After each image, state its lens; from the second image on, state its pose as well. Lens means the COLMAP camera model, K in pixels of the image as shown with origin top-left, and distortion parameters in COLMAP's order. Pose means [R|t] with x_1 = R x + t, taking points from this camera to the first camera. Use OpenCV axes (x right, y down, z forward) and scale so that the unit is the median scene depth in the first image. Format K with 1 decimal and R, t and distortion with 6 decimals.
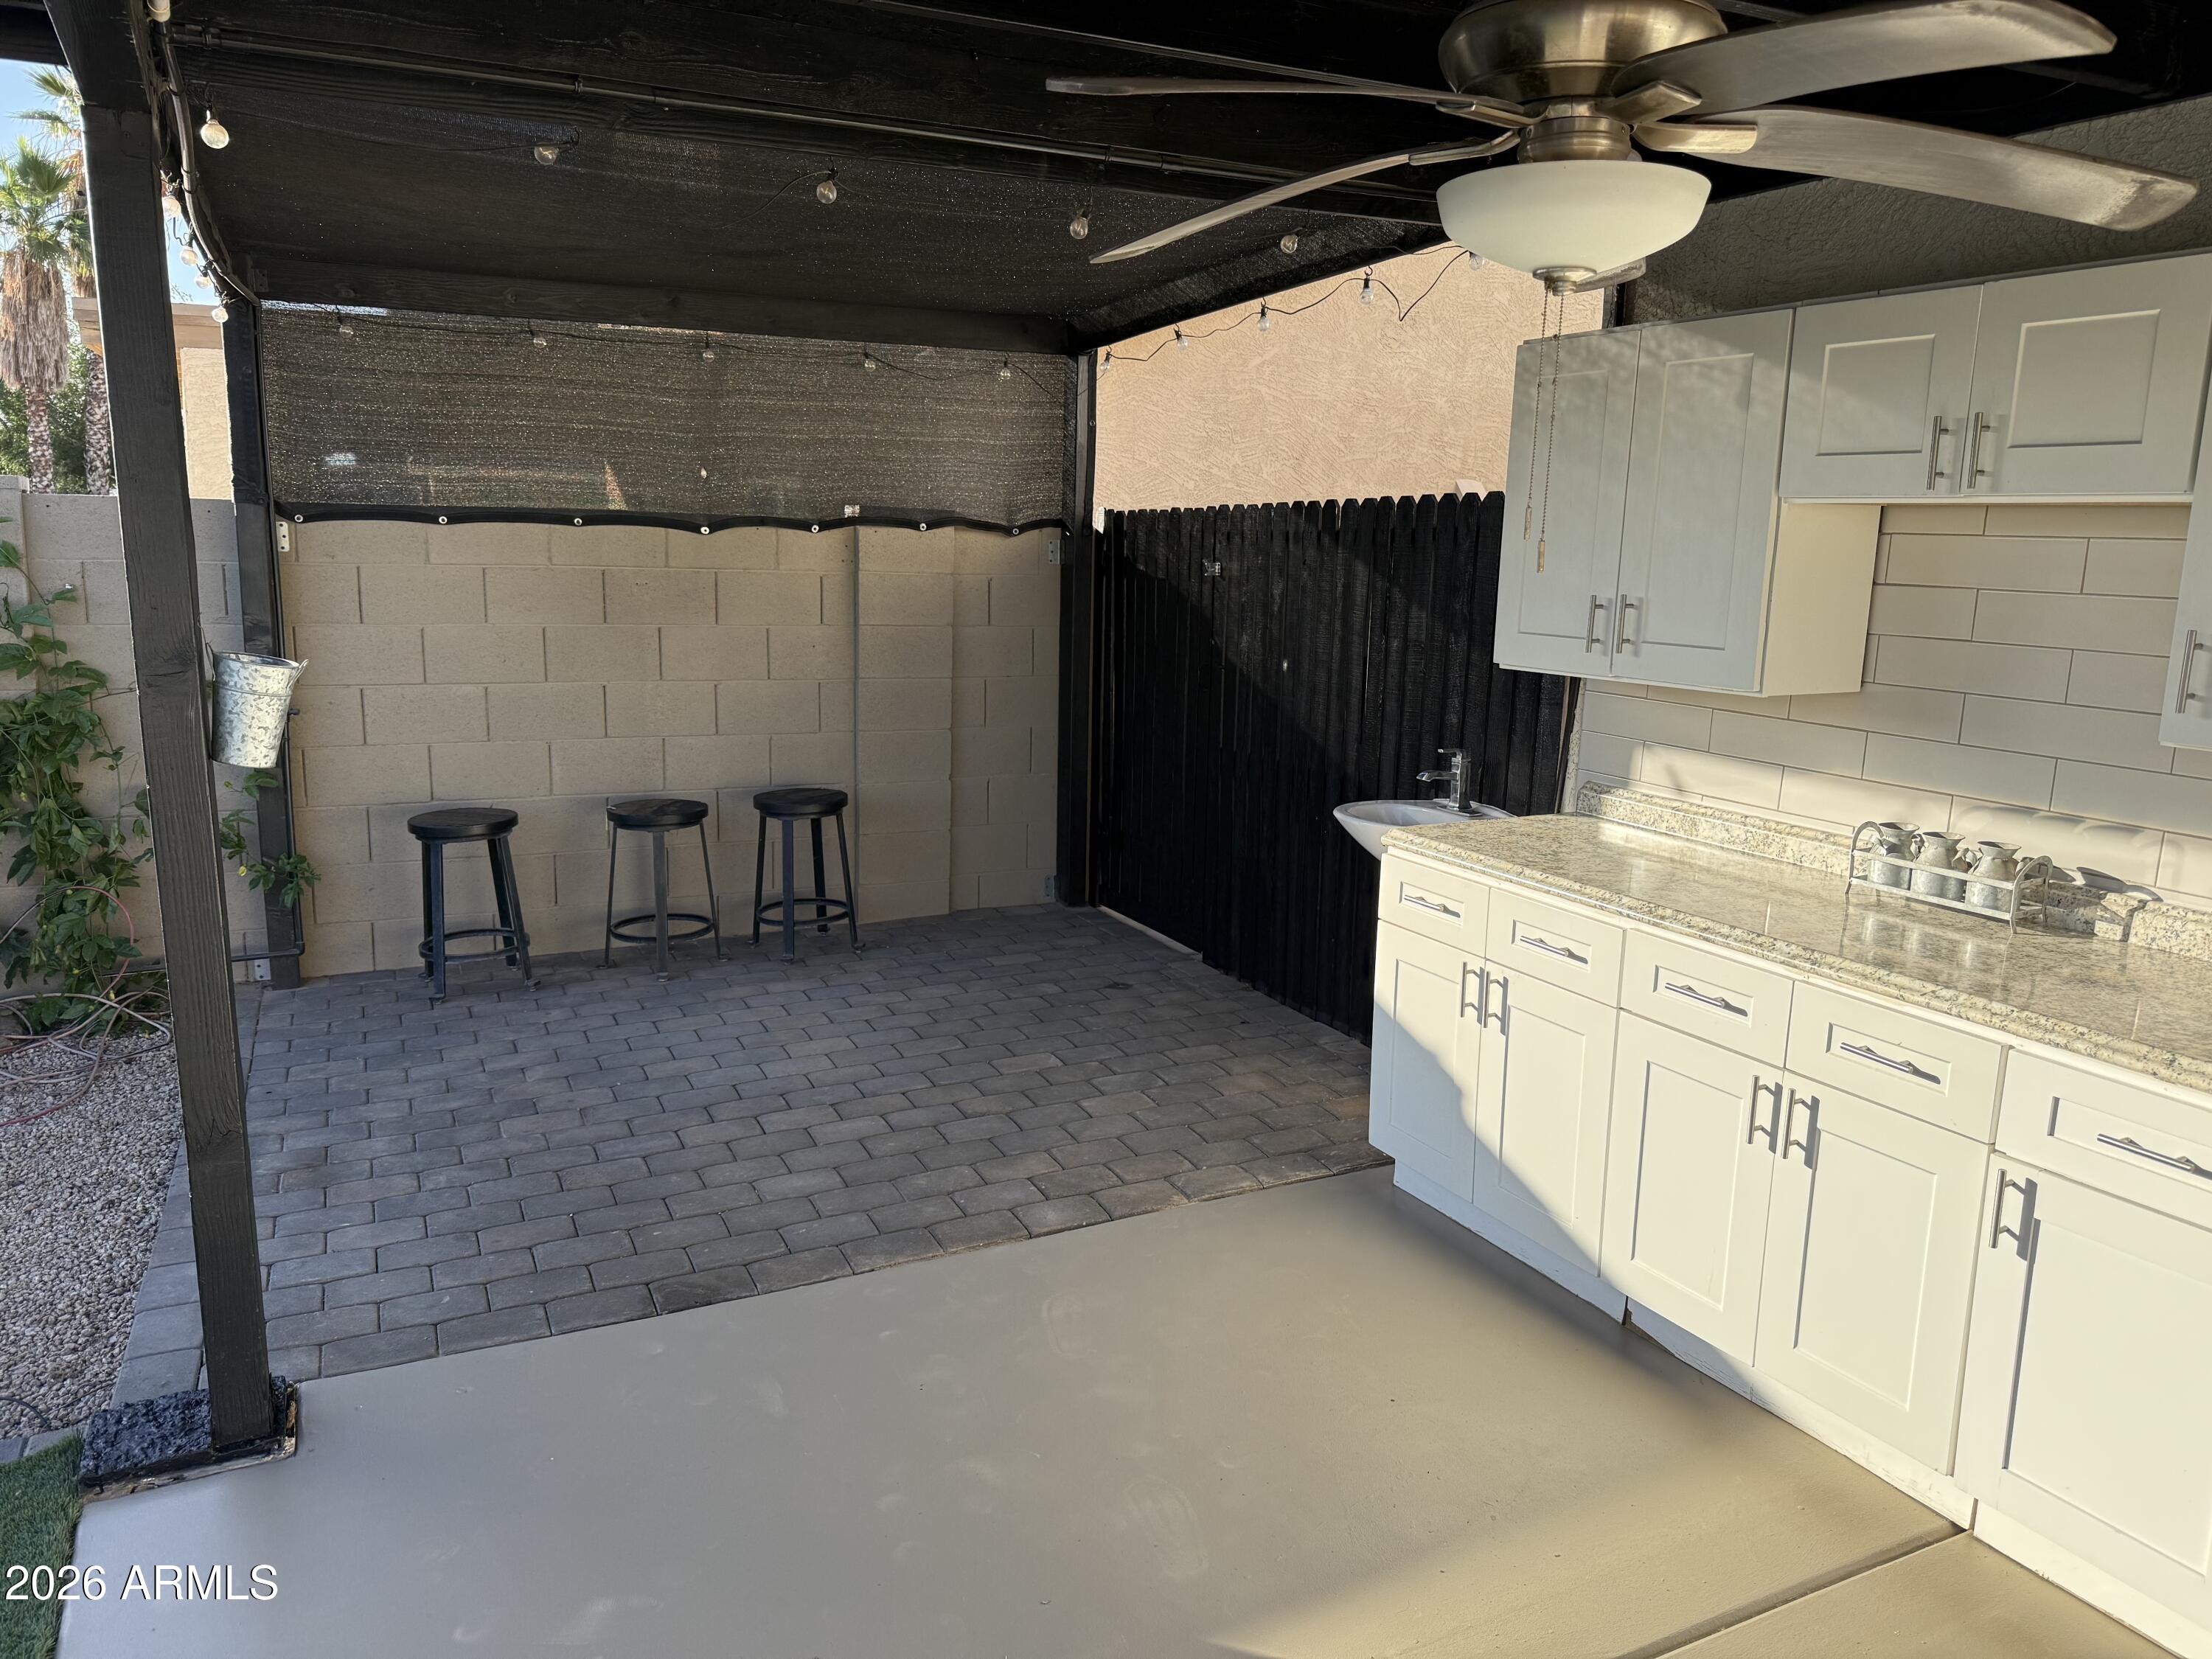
lens RADIAL K [[1543.8, 0, 1104.7], [0, 1543.8, 835.5], [0, 0, 1]] dist [0.078809, -0.111769]
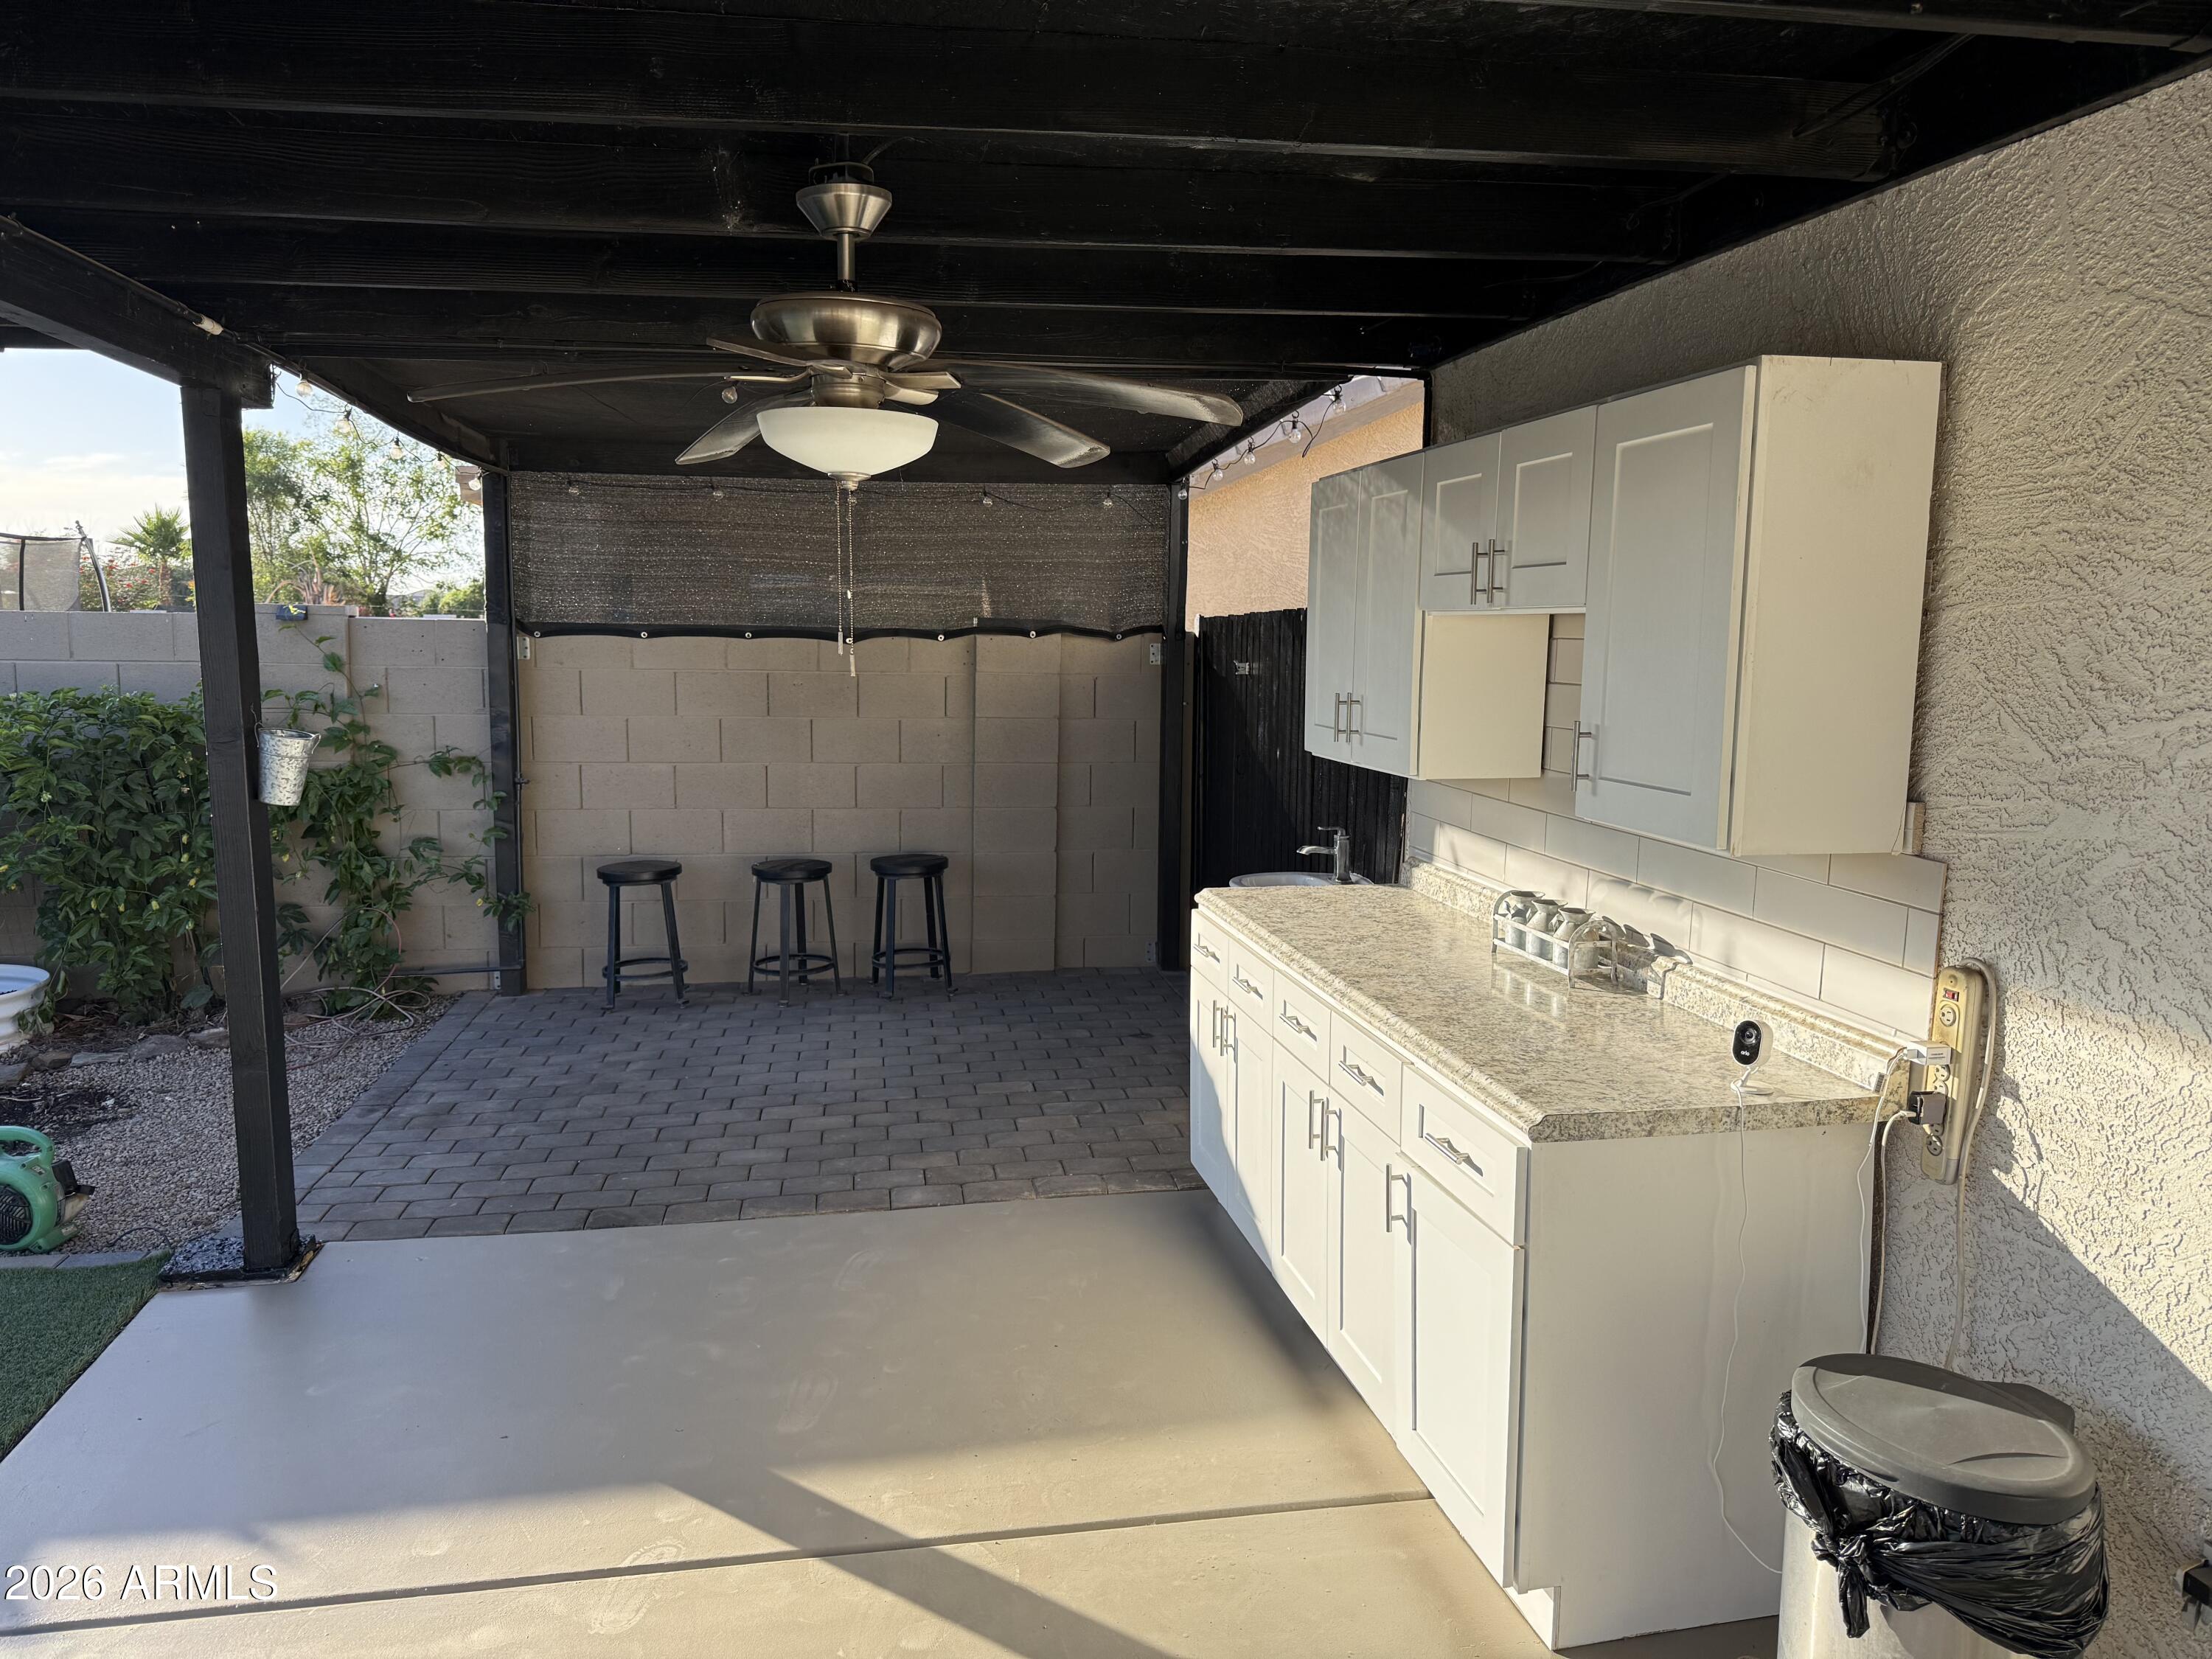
lens RADIAL K [[1538.6, 0, 1086.0], [0, 1538.6, 831.1], [0, 0, 1]] dist [0.087994, -0.109530]
pose [[0.956505, 0.025991, -0.290554, 0.335699], [-0.044693, 0.997321, -0.057916, 0.017837], [0.288270, 0.068383, 0.955104, -0.110224]]
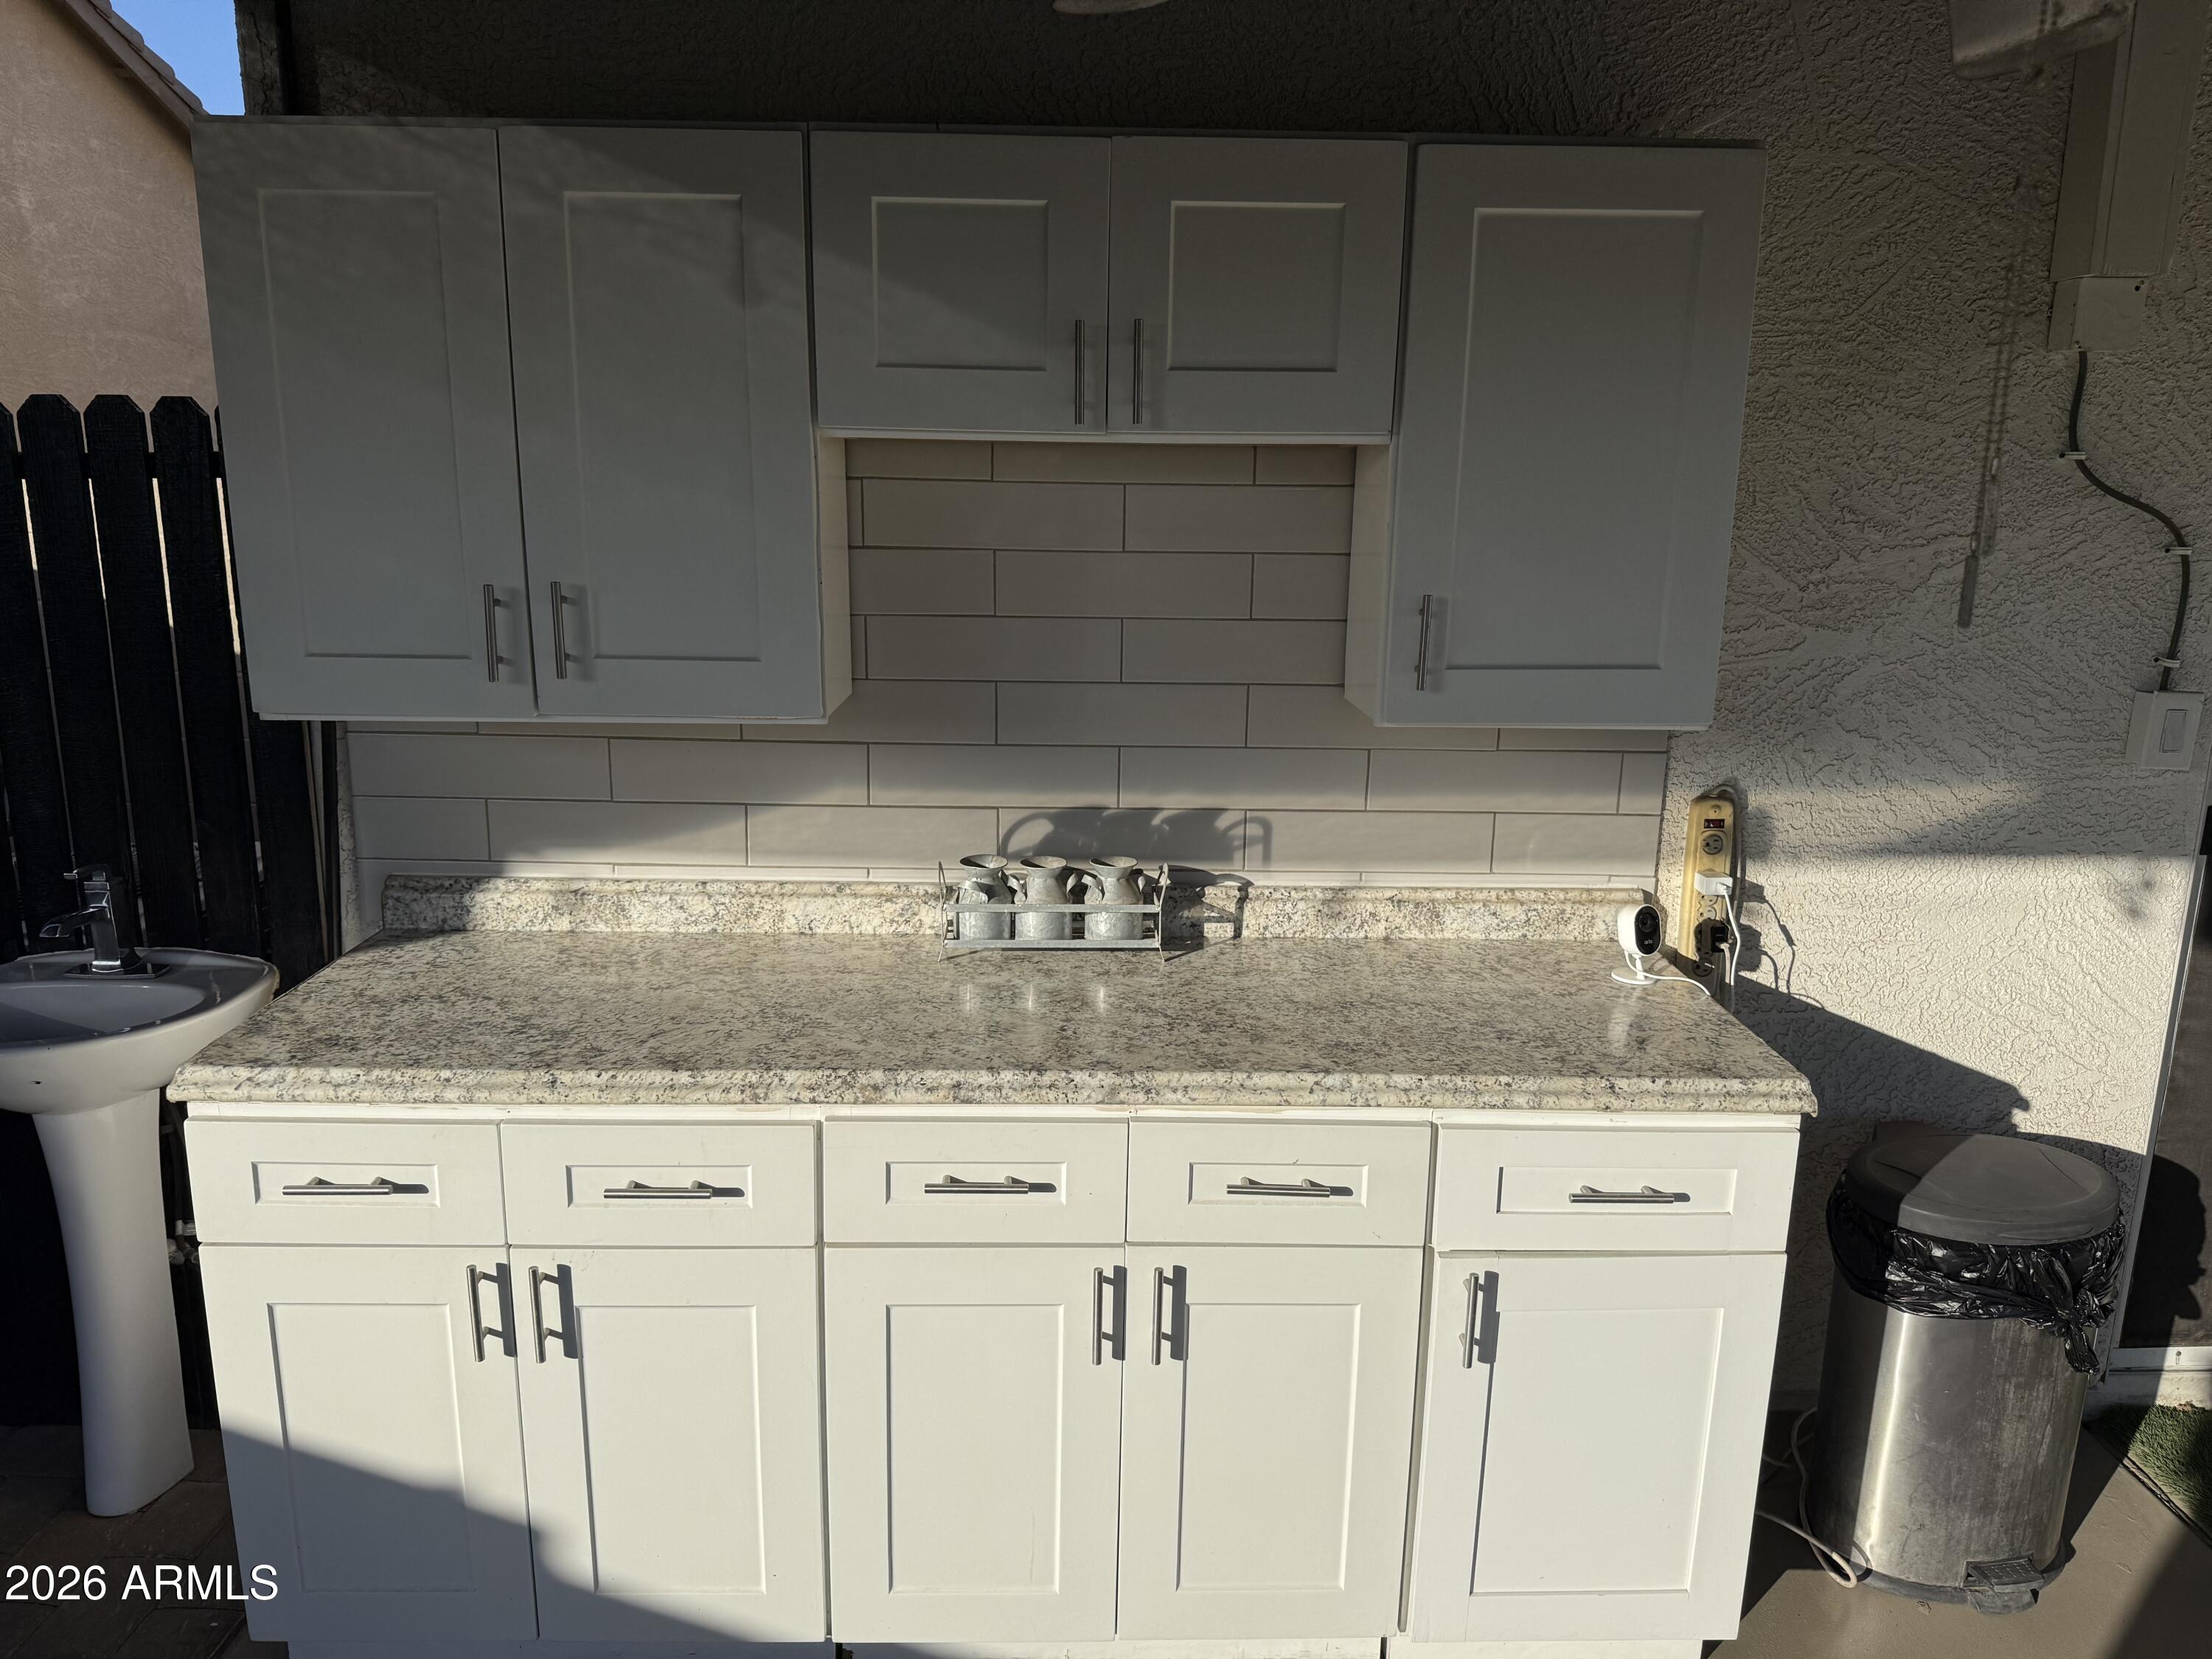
lens RADIAL K [[1543.8, 0, 1104.7], [0, 1543.8, 835.5], [0, 0, 1]] dist [0.078809, -0.111769]
pose [[0.448139, -0.214857, 0.867761, -0.081063], [0.169900, 0.973466, 0.153288, -0.080242], [-0.877671, 0.078738, 0.472752, 0.373119]]
